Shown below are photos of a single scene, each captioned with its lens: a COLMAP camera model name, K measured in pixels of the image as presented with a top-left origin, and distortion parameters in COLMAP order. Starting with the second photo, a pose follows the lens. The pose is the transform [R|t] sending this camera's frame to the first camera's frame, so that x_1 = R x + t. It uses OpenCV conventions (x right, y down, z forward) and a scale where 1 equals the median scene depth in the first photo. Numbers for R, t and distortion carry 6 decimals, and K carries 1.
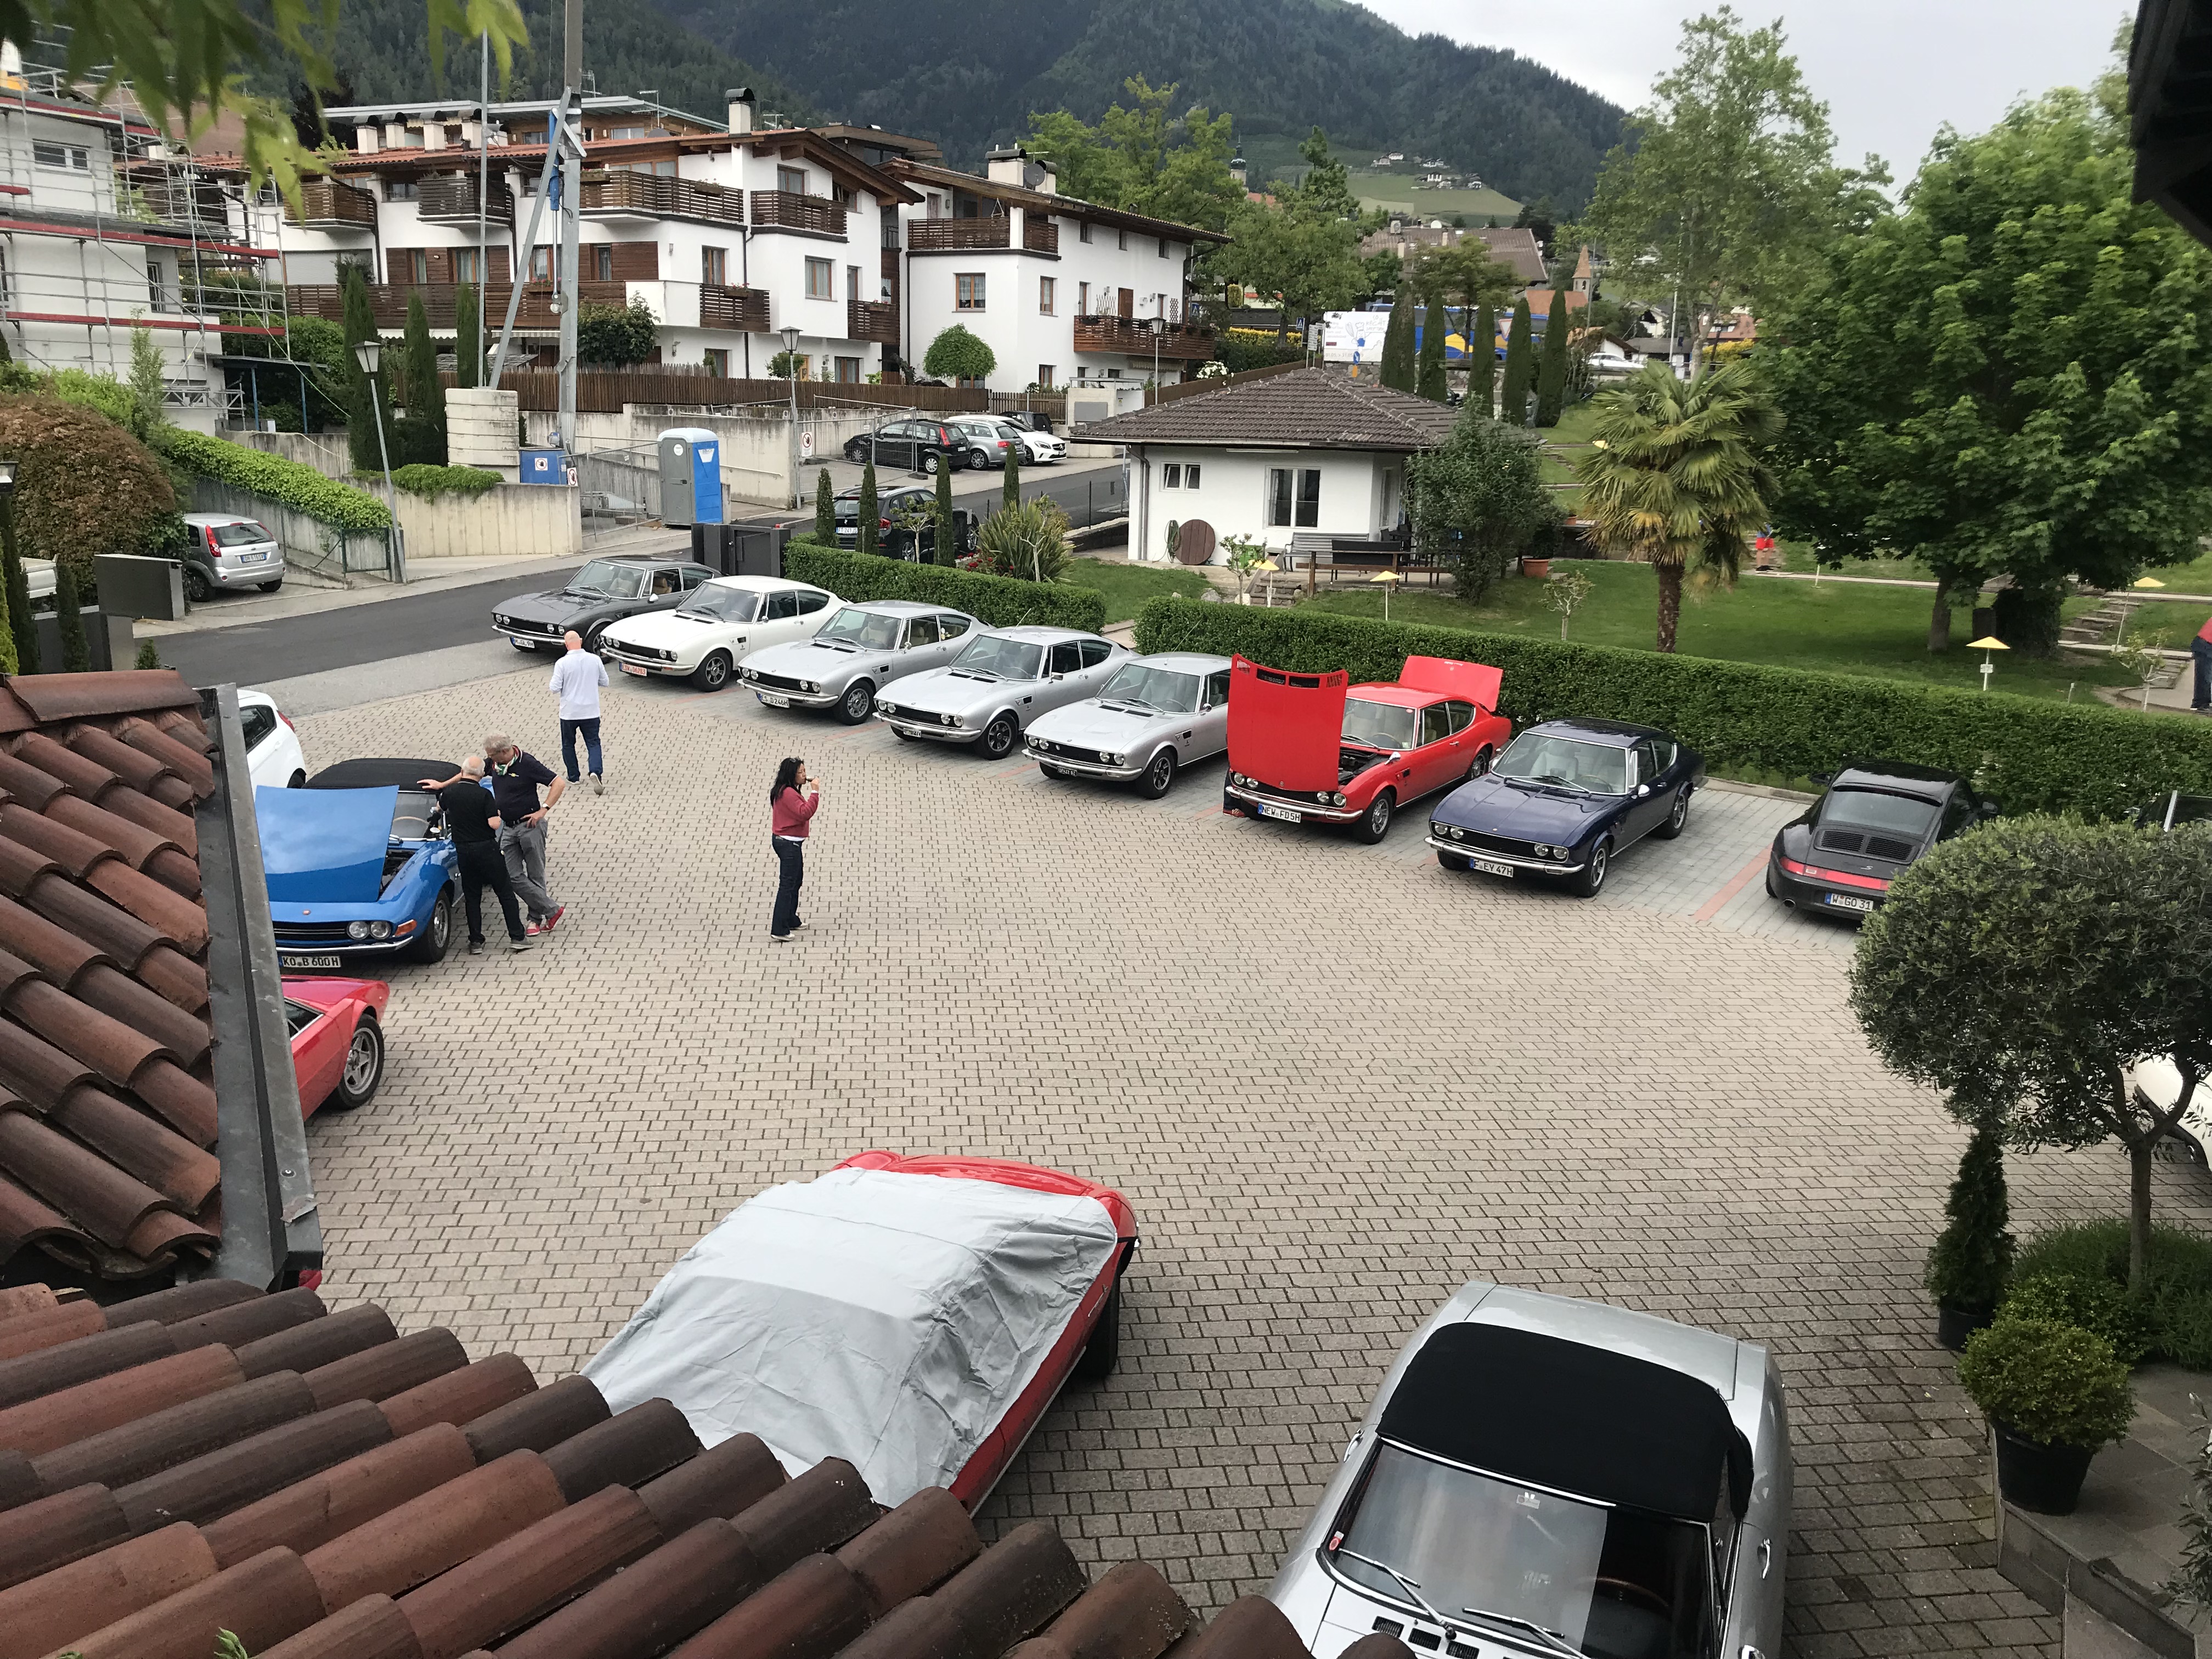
lens RADIAL K [[1770.5, 0, 1106.0], [0, 1770.5, 829.5], [0, 0, 1]] dist [0.043911, -0.004477]
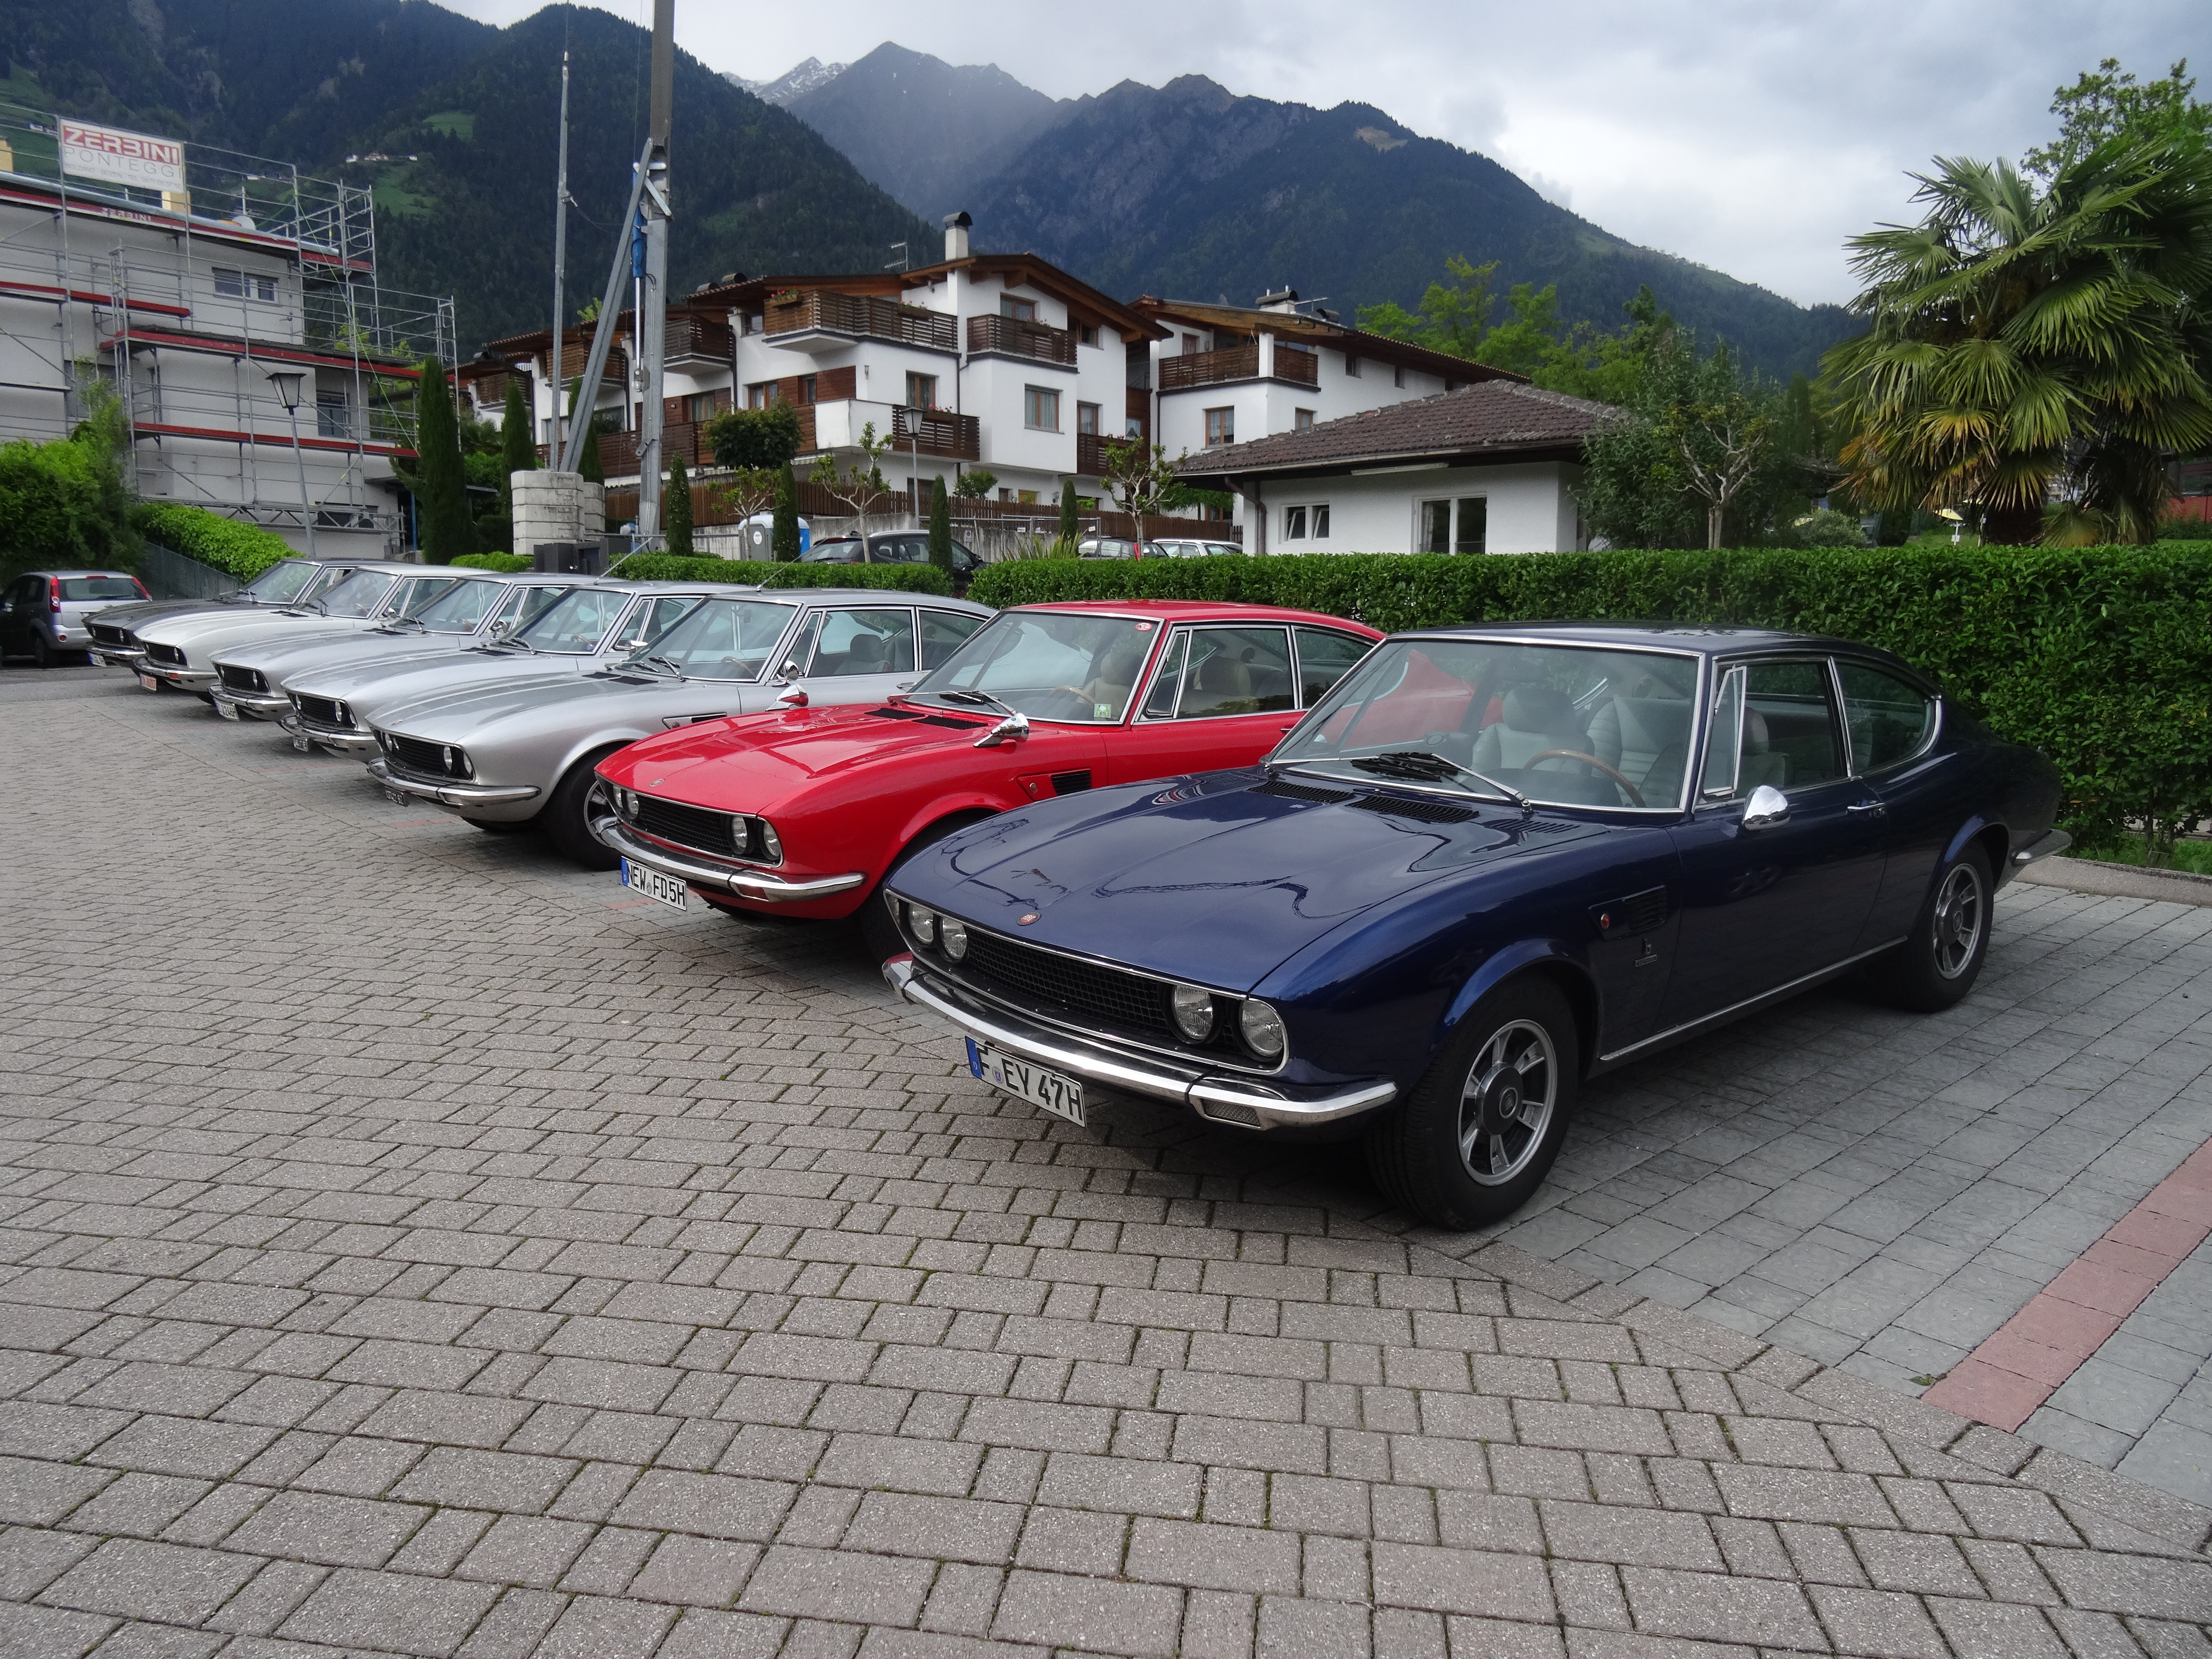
lens RADIAL K [[1547.0, 0, 1106.0], [0, 1547.0, 829.5], [0, 0, 1]] dist [0.037852, -0.041901]
pose [[0.967506, 0.011737, -0.252576, 0.087515], [-0.040329, 0.993297, -0.108326, 0.003210], [0.249611, 0.114992, 0.961494, 0.248512]]
